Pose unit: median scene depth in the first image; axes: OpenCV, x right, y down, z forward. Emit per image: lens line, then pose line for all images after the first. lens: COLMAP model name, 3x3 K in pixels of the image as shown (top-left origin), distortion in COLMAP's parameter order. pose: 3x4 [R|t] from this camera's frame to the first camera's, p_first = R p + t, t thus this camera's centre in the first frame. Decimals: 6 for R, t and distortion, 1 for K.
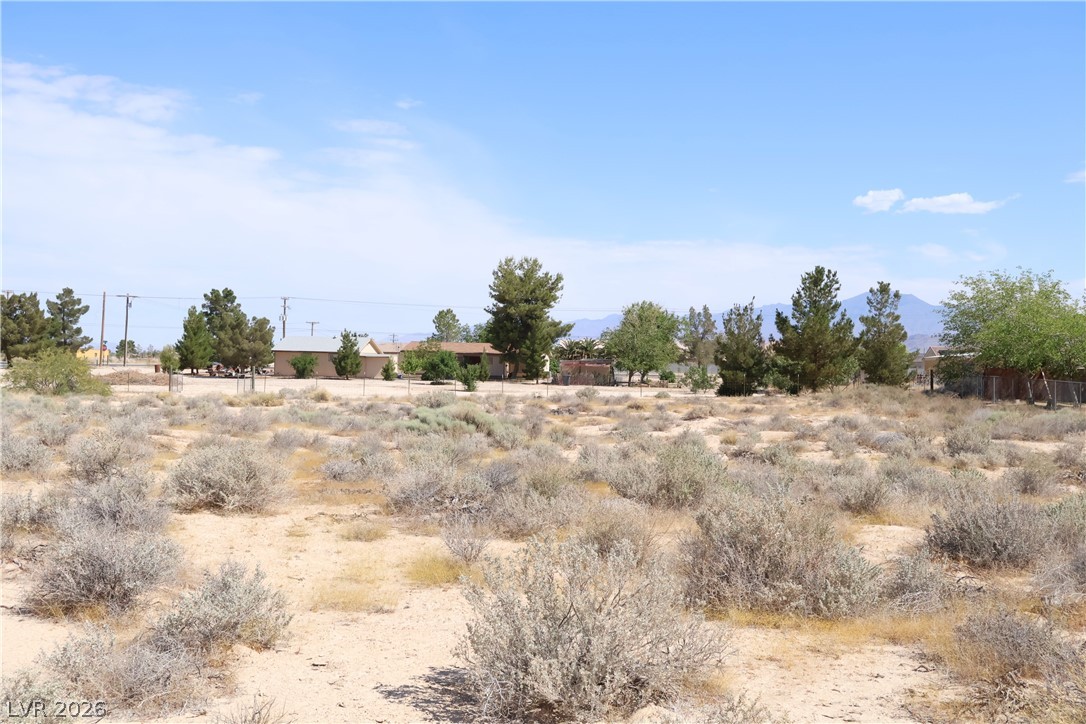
lens RADIAL K [[1169.1, 0, 561.8], [0, 1169.1, 362.0], [0, 0, 1]] dist [-0.009940, -0.005704]
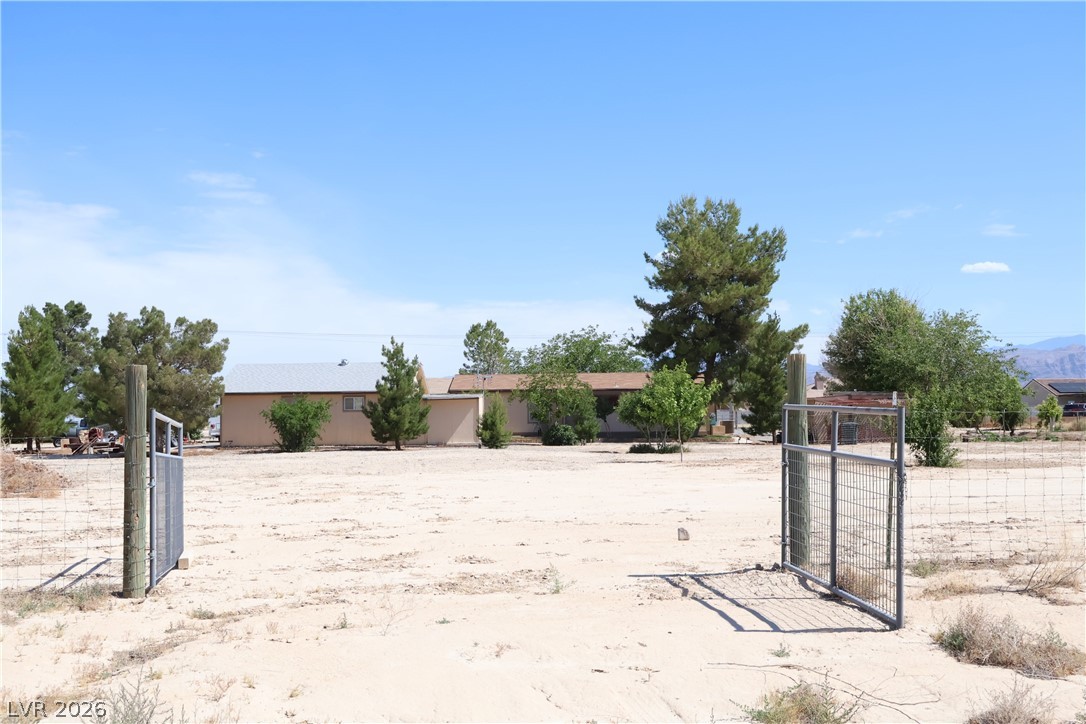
lens RADIAL K [[1168.9, 0, 543.0], [0, 1168.9, 362.0], [0, 0, 1]] dist [0.010156, 0.009119]
pose [[0.989137, -0.028035, 0.144300, -0.183934], [0.035805, 0.998029, -0.051533, 0.006164], [-0.142571, 0.056140, 0.988191, 0.517256]]
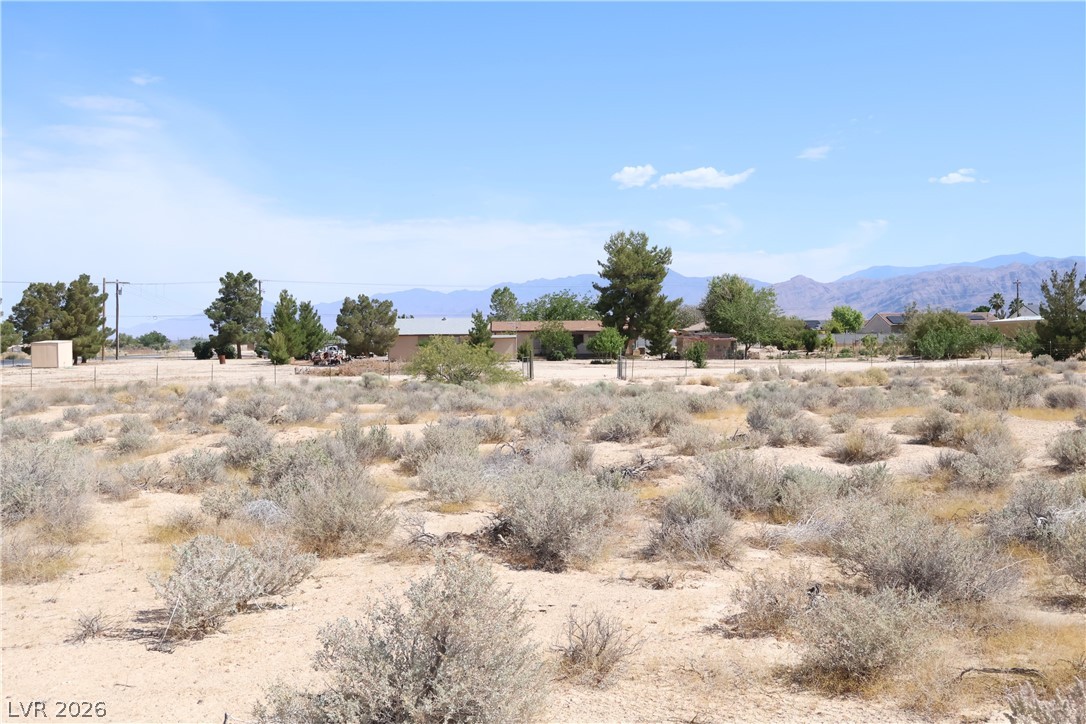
lens RADIAL K [[1168.9, 0, 543.0], [0, 1168.9, 362.0], [0, 0, 1]] dist [0.010156, 0.009119]
pose [[0.982353, -0.037205, 0.183296, -0.293130], [0.033731, 0.999188, 0.022034, -0.004487], [-0.183967, -0.015462, 0.982811, 0.056114]]
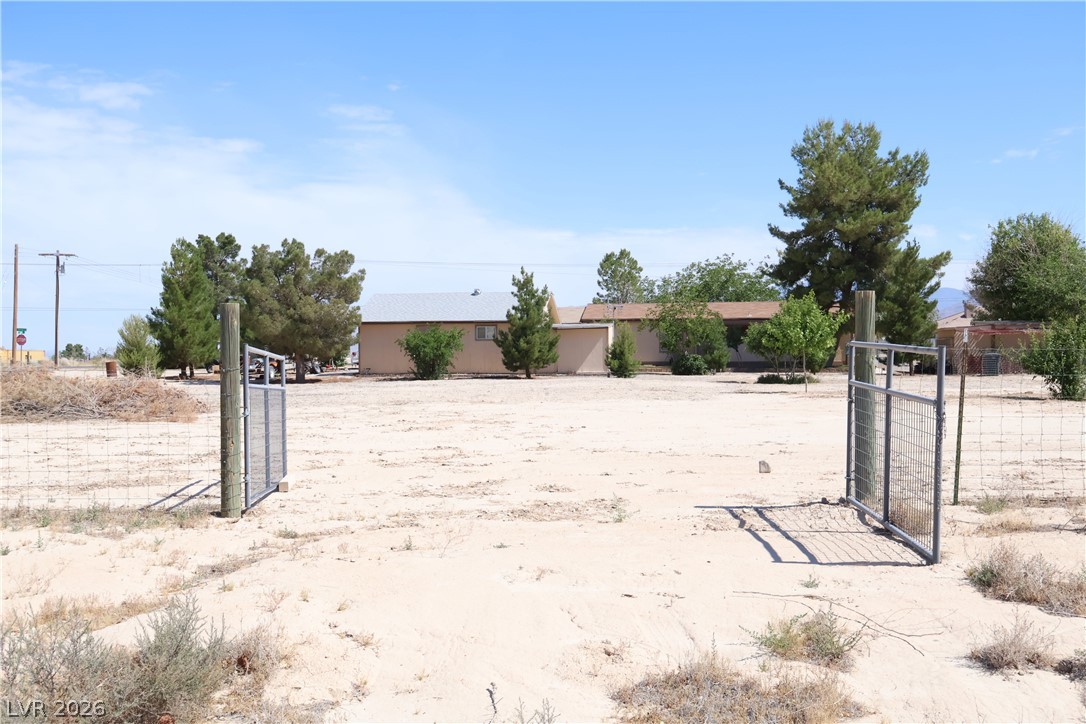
lens RADIAL K [[1168.9, 0, 543.0], [0, 1168.9, 362.0], [0, 0, 1]] dist [0.010156, 0.009119]
pose [[0.999258, -0.031620, 0.021978, -0.179396], [0.031496, 0.999486, 0.005954, 0.005821], [-0.022155, -0.005257, 0.999741, 0.514166]]
